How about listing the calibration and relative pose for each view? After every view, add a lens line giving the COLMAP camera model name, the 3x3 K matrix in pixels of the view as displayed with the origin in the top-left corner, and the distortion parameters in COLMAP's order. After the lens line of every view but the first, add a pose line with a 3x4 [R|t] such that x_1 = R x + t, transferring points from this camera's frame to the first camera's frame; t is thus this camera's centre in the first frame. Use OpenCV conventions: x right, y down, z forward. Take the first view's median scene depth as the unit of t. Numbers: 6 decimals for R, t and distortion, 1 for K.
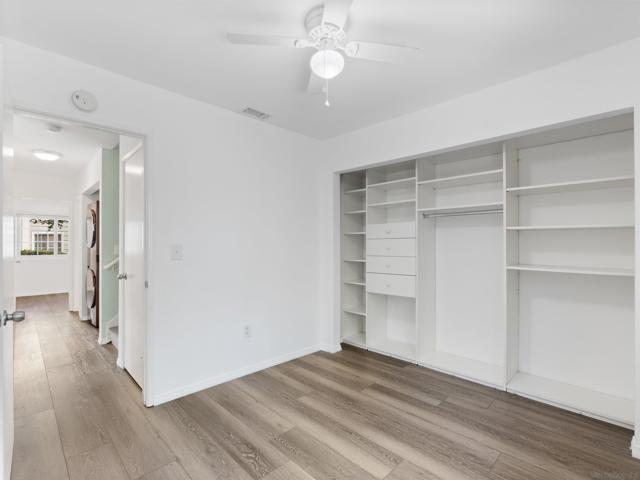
lens RADIAL K [[304.9, 0, 321.4], [0, 304.9, 243.8], [0, 0, 1]] dist [-0.006743, -0.000472]
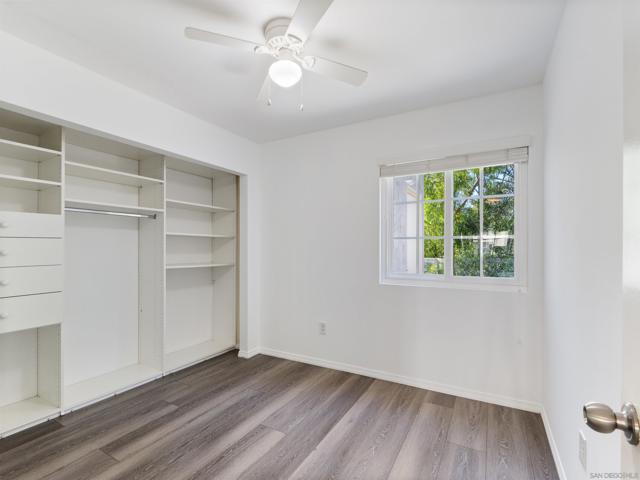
lens RADIAL K [[304.9, 0, 322.6], [0, 304.9, 243.5], [0, 0, 1]] dist [-0.006743, -0.000472]
pose [[-0.273827, 0.012315, 0.961700, -0.730790], [-0.002320, 0.999907, -0.013464, 0.003291], [-0.961776, -0.005918, -0.273773, 0.825734]]
